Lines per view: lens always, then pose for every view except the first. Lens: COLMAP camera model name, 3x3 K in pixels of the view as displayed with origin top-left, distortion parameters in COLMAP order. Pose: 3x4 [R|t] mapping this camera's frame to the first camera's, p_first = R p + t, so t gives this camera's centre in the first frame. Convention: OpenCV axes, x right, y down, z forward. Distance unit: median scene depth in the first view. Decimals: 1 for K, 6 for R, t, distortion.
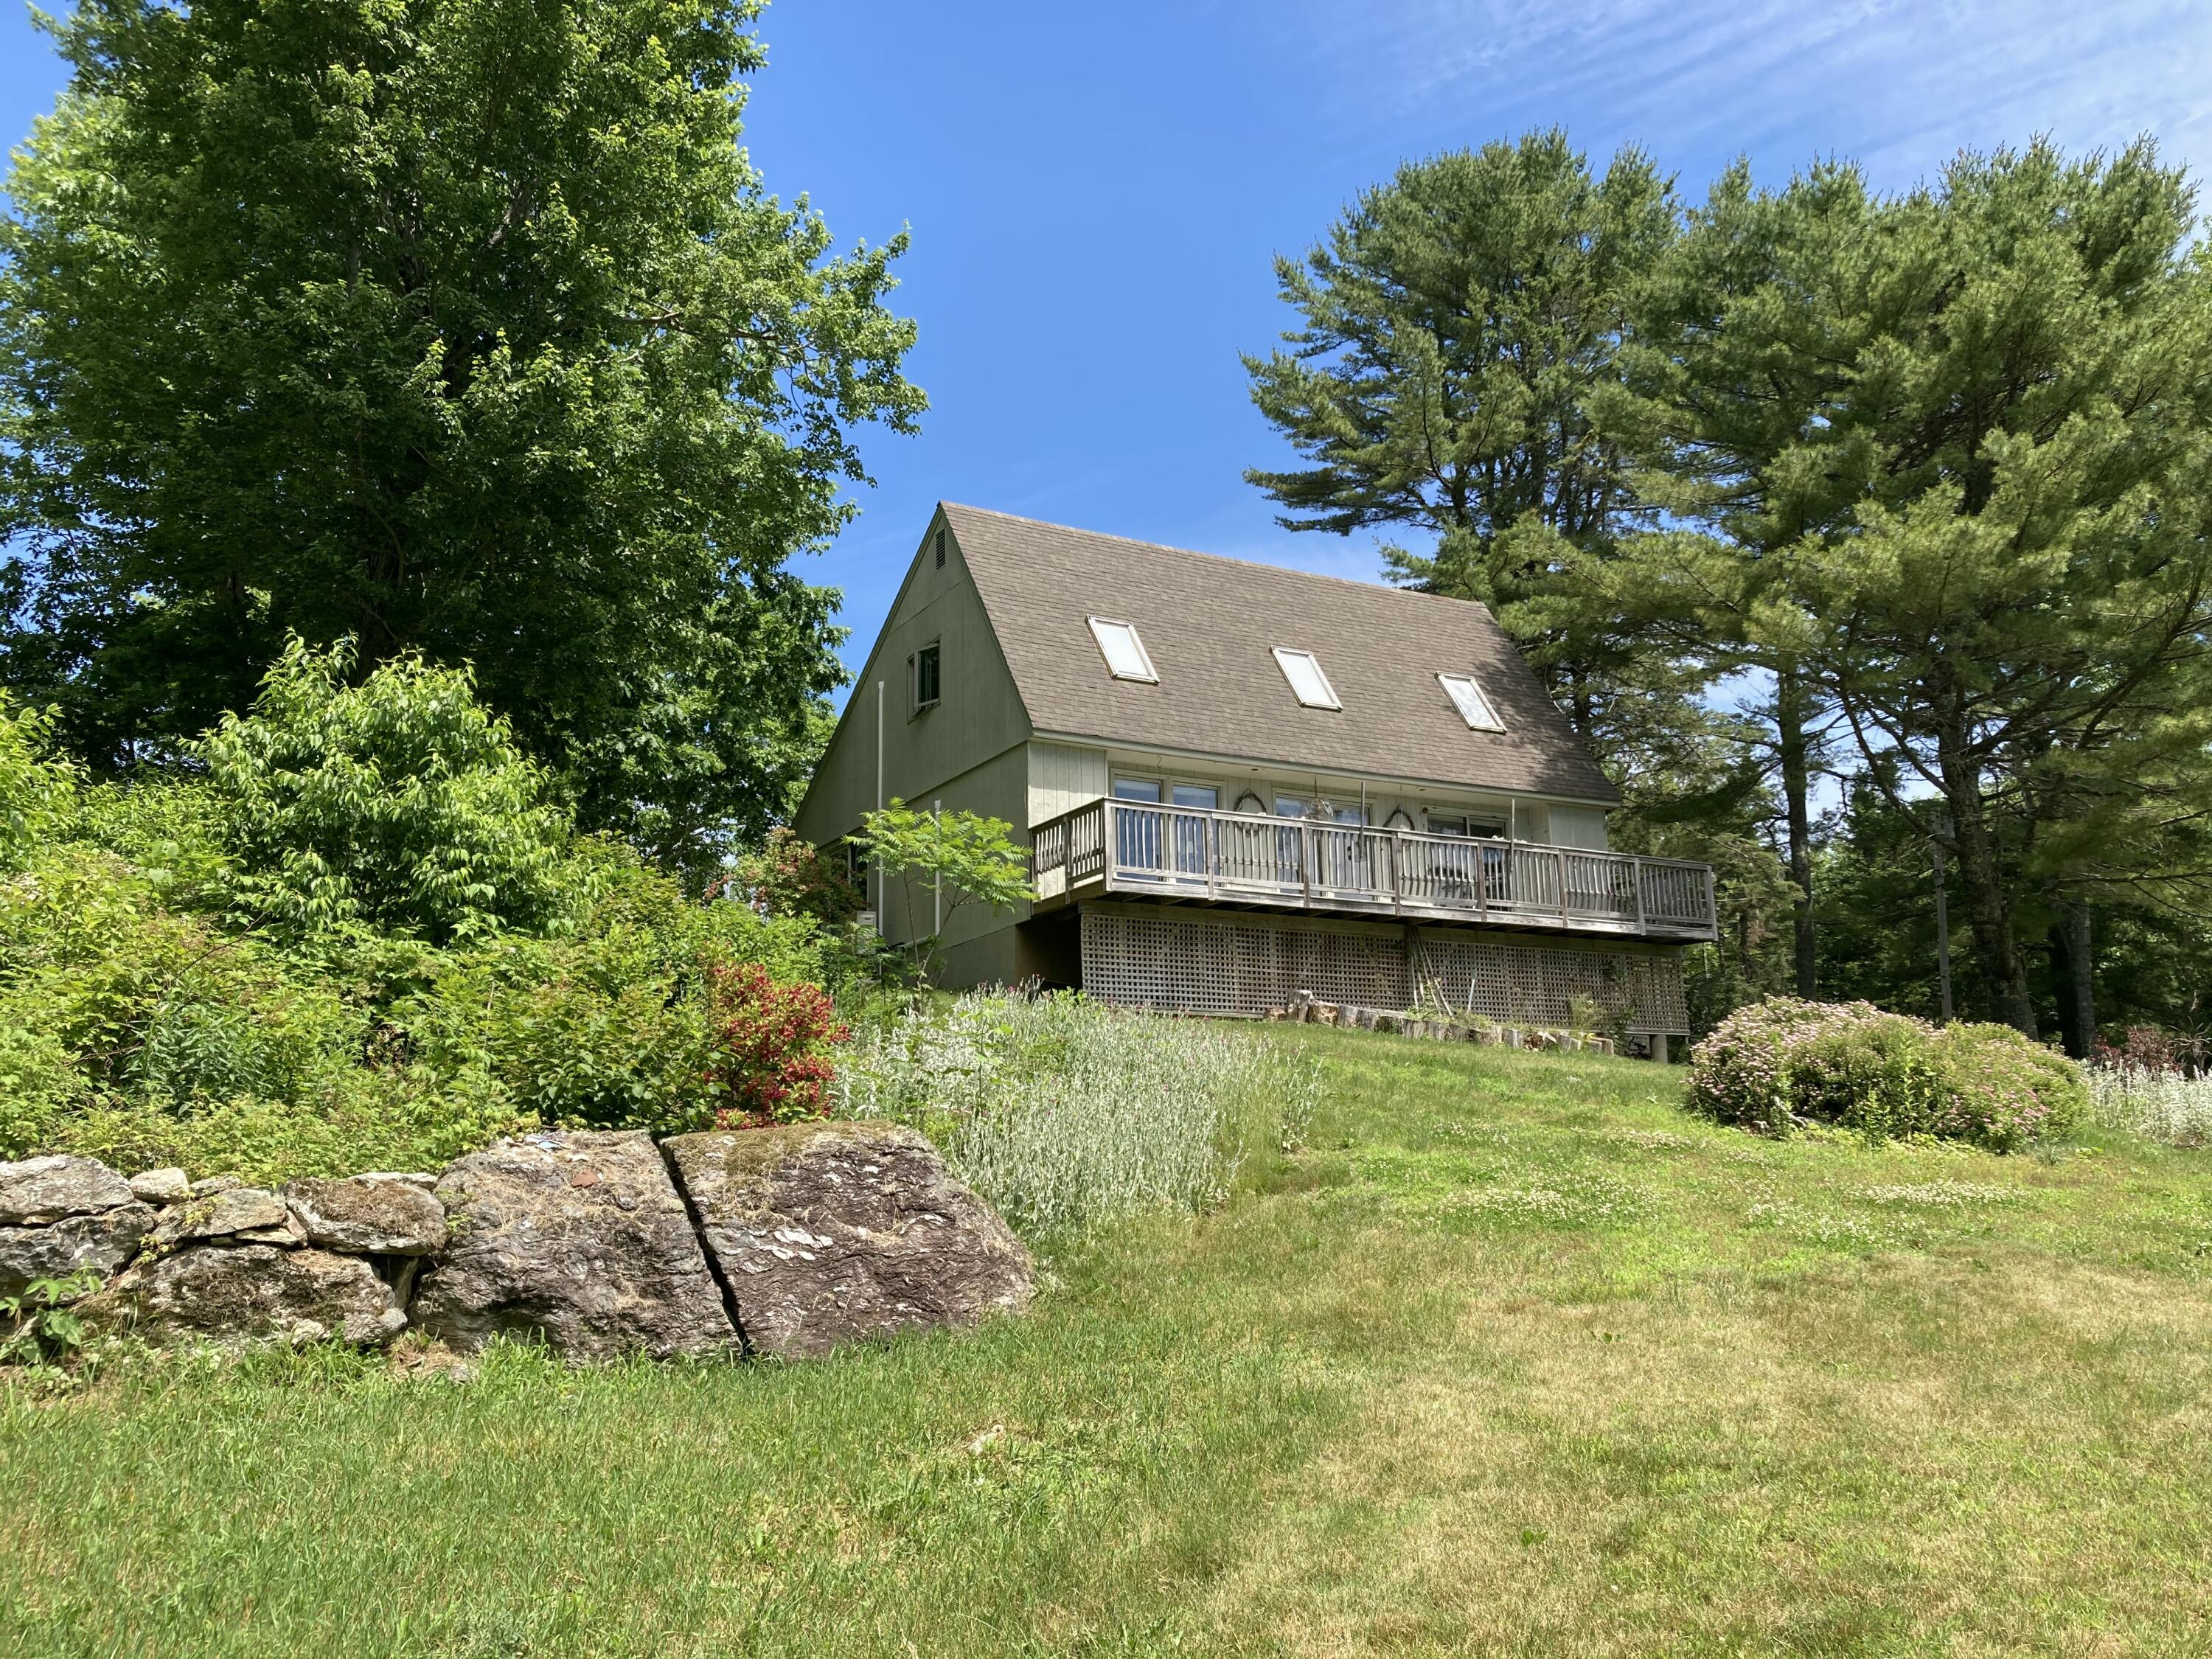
lens RADIAL K [[1807.2, 0, 1115.1], [0, 1807.2, 841.0], [0, 0, 1]] dist [0.024789, -0.024415]
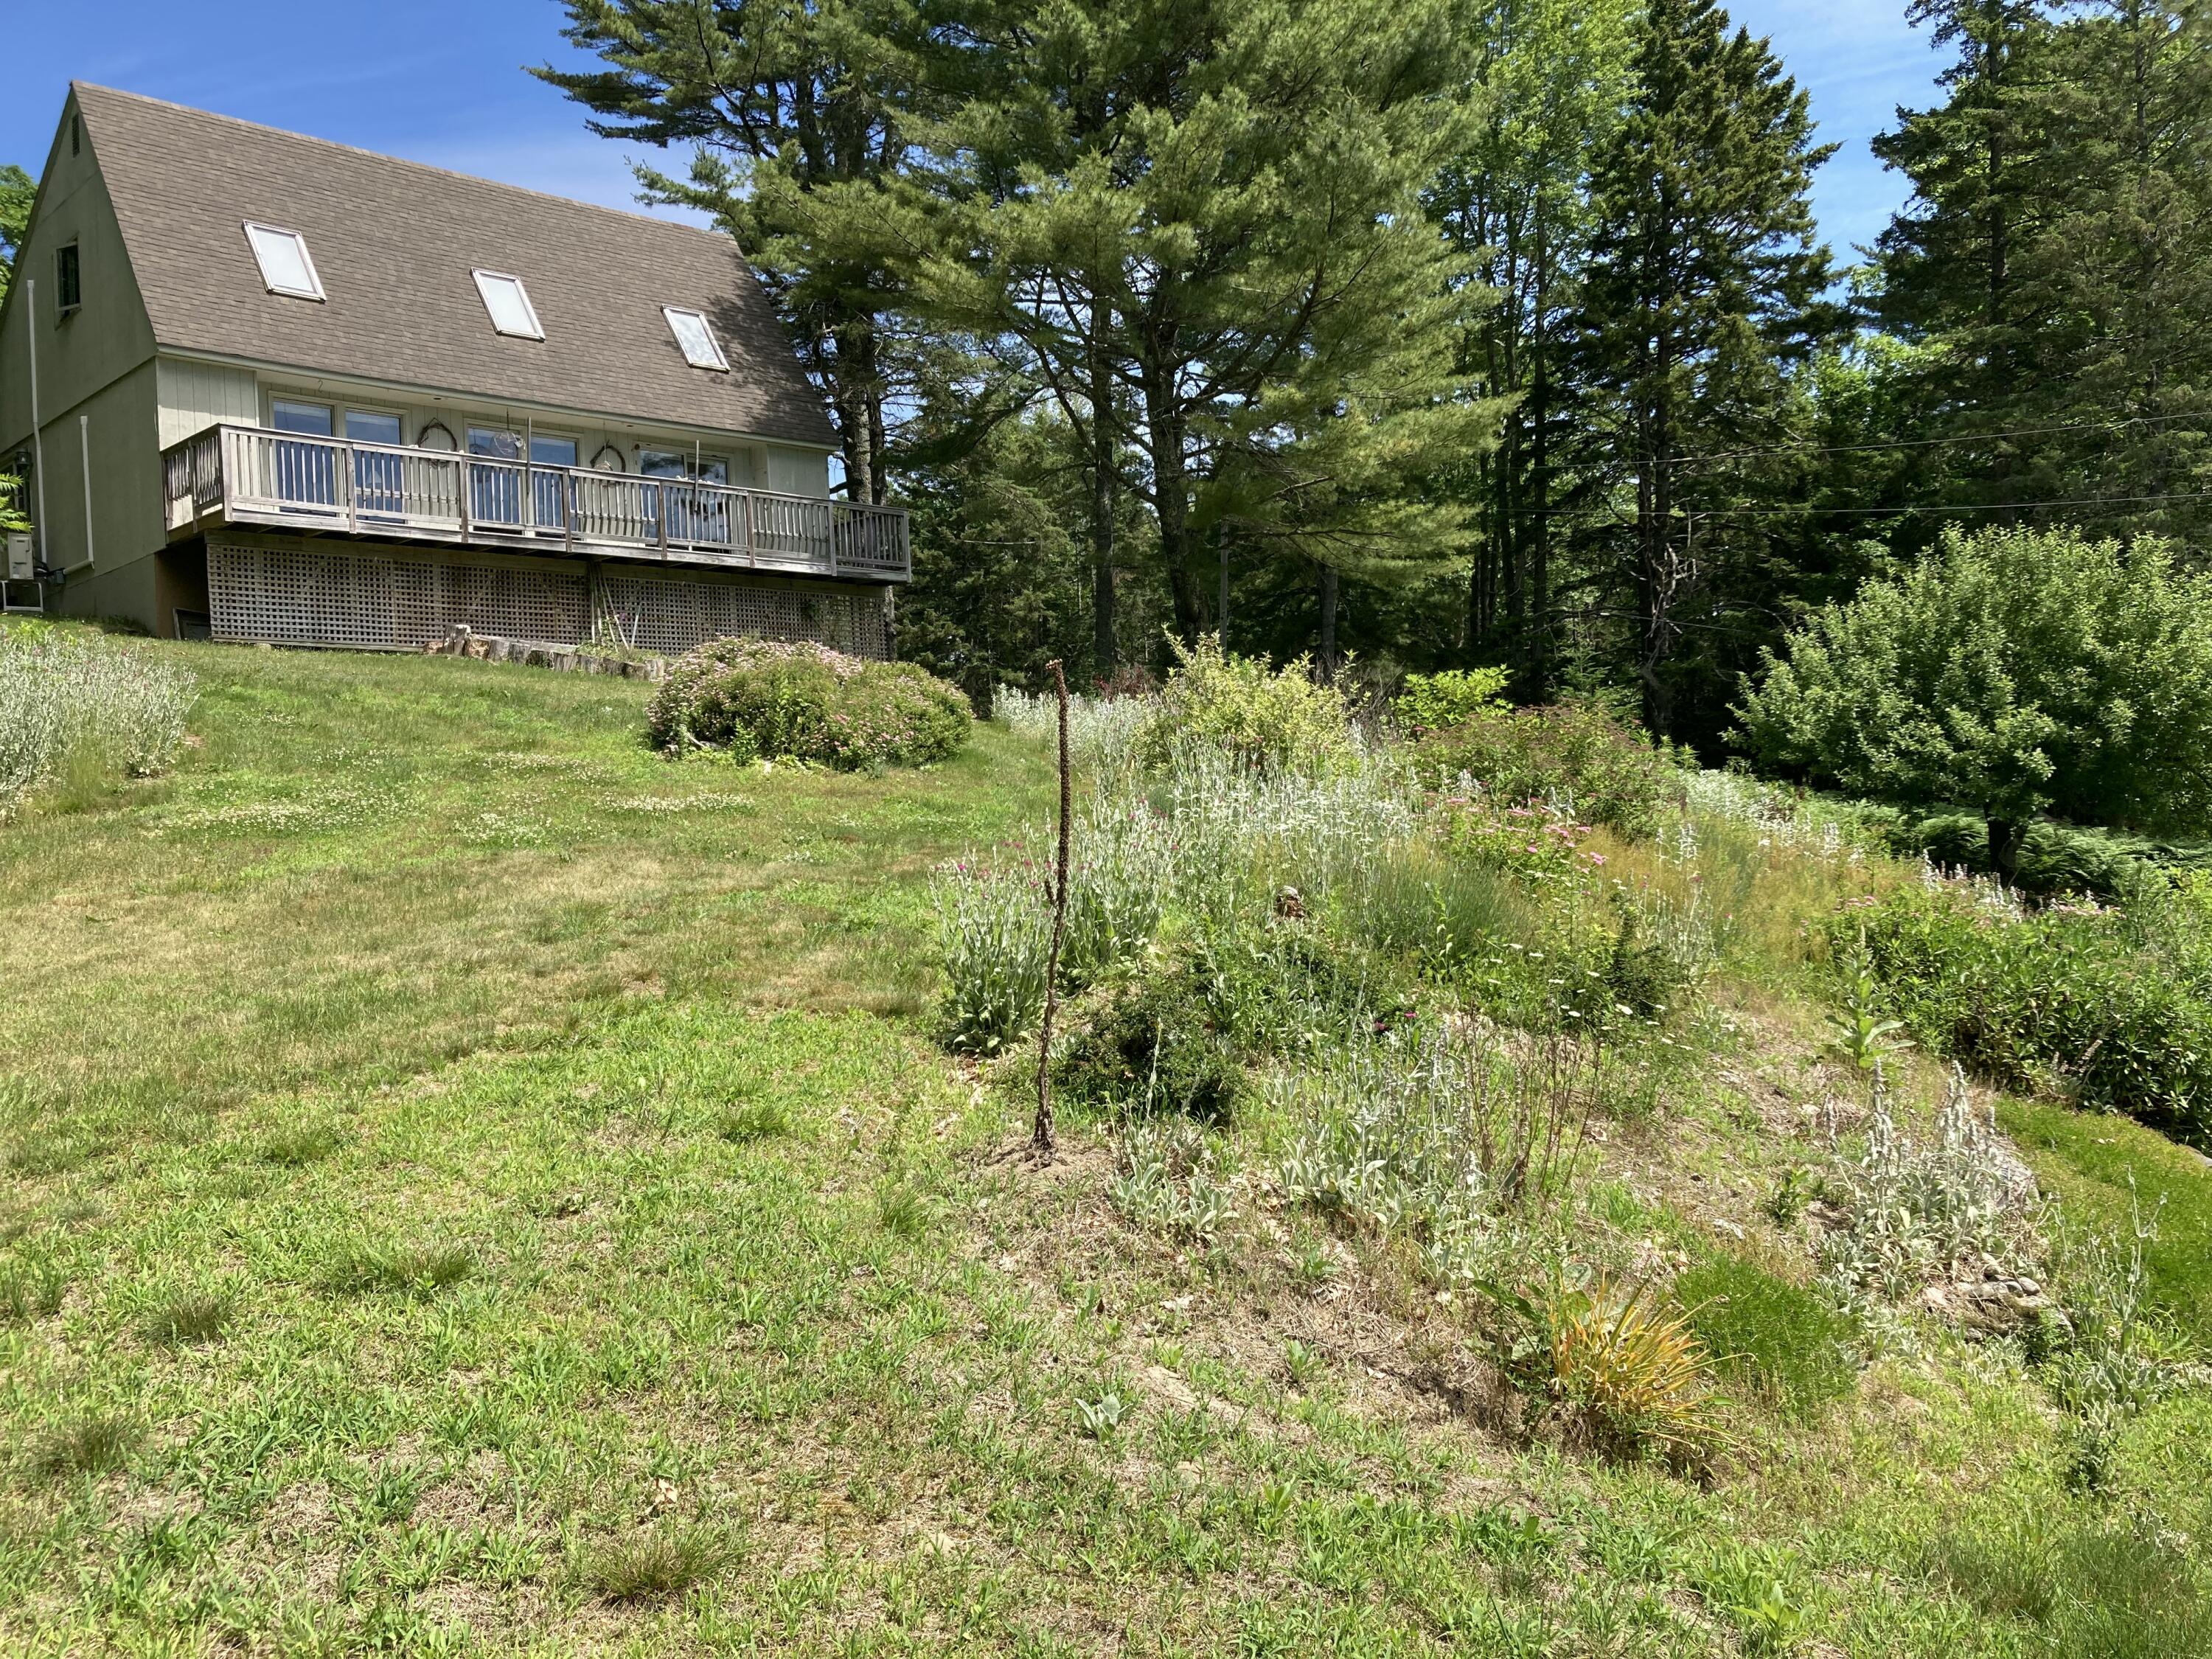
lens RADIAL K [[1807.2, 0, 1109.6], [0, 1807.2, 829.1], [0, 0, 1]] dist [0.024789, -0.024415]
pose [[0.961007, -0.022048, 0.275644, 0.152603], [-0.032096, 0.981185, 0.190383, -0.009429], [-0.274655, -0.191806, 0.942218, -0.075778]]
